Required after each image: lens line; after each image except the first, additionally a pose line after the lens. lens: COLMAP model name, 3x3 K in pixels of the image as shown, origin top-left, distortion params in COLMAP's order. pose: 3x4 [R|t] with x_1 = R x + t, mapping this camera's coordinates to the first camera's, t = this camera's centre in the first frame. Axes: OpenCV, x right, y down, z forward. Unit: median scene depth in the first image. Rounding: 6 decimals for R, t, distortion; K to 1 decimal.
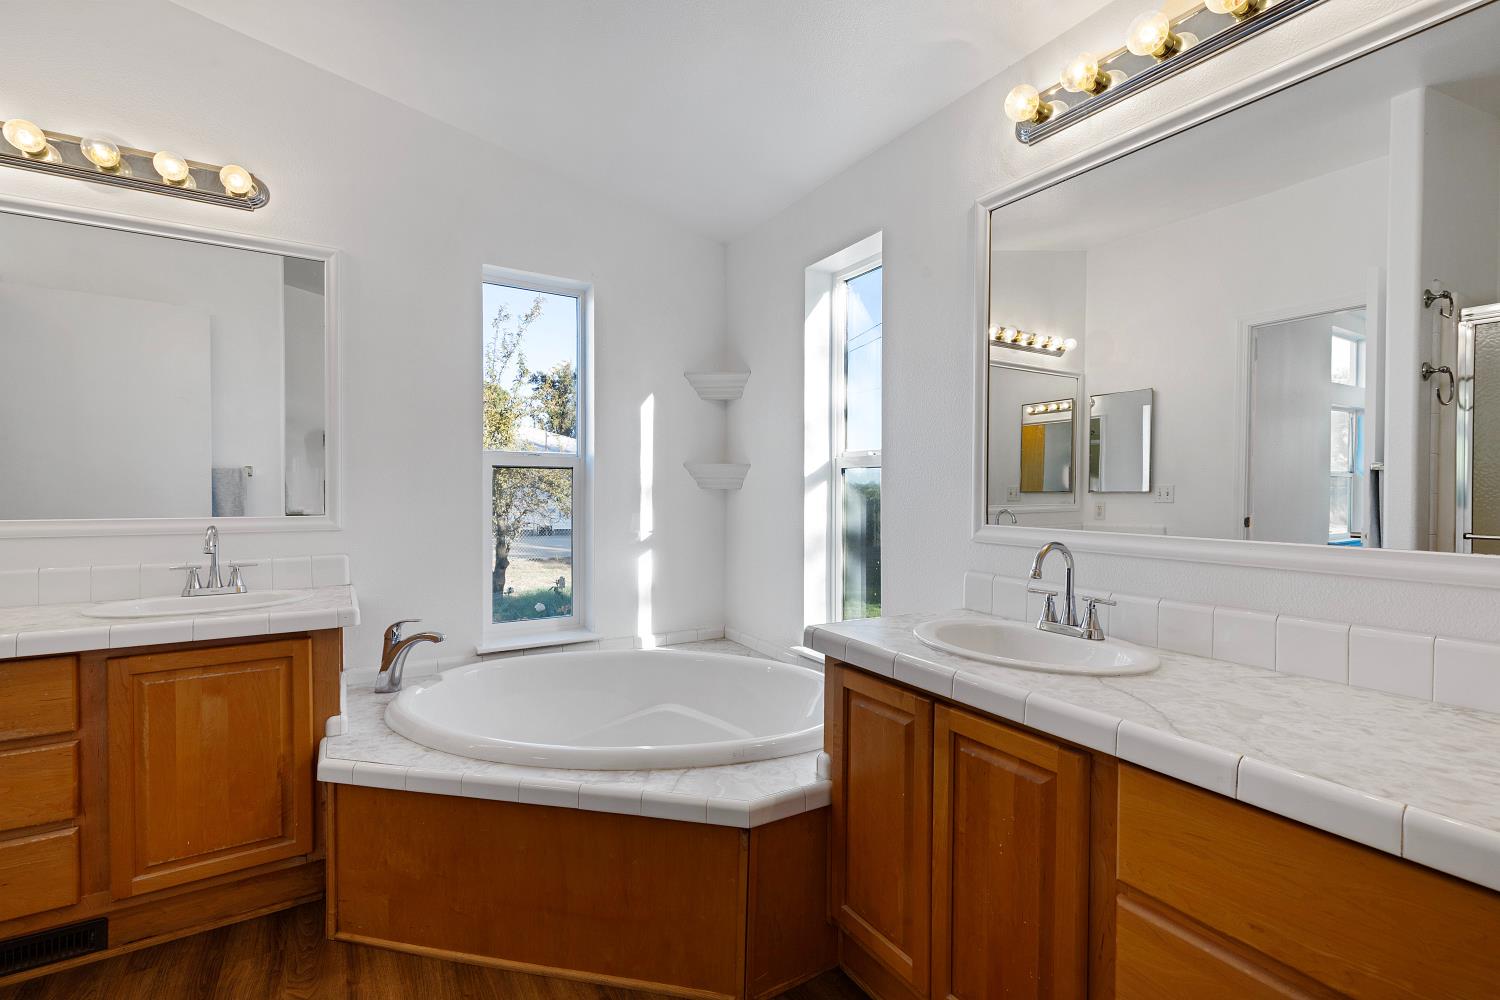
lens RADIAL K [[661.2, 0, 752.1], [0, 661.2, 499.0], [0, 0, 1]] dist [0.018428, 0.000248]
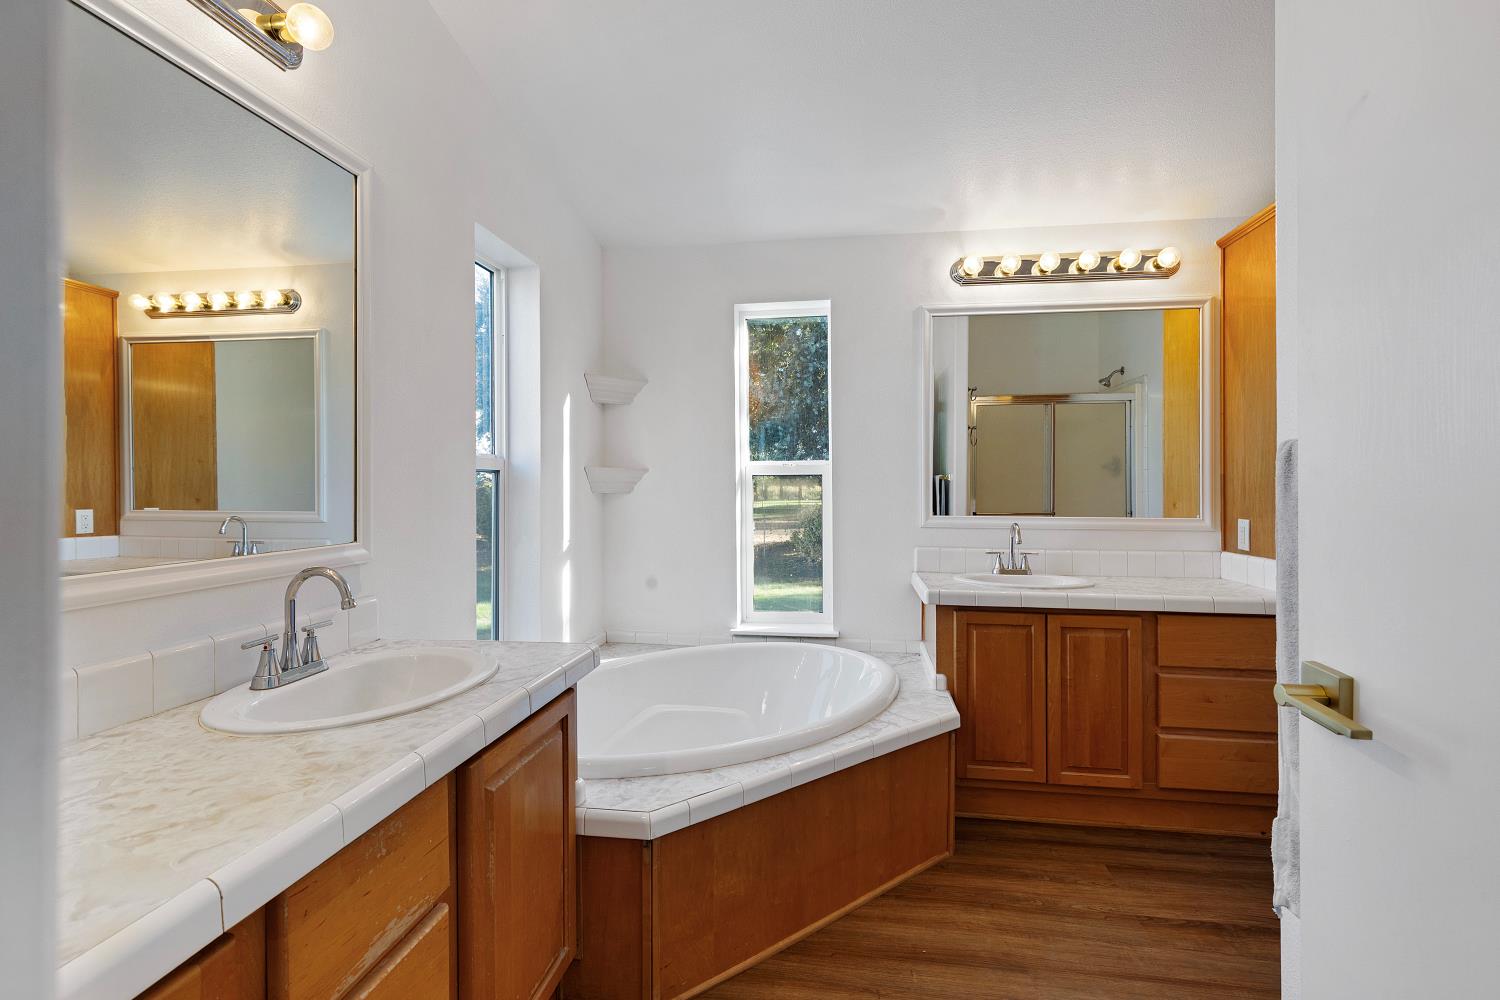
lens RADIAL K [[661.2, 0, 754.7], [0, 661.2, 491.1], [0, 0, 1]] dist [0.018428, 0.000248]
pose [[0.649191, -0.009467, 0.760567, -1.218683], [0.014187, 0.999899, 0.000337, -0.028512], [-0.760493, 0.010571, 0.649260, 0.335581]]
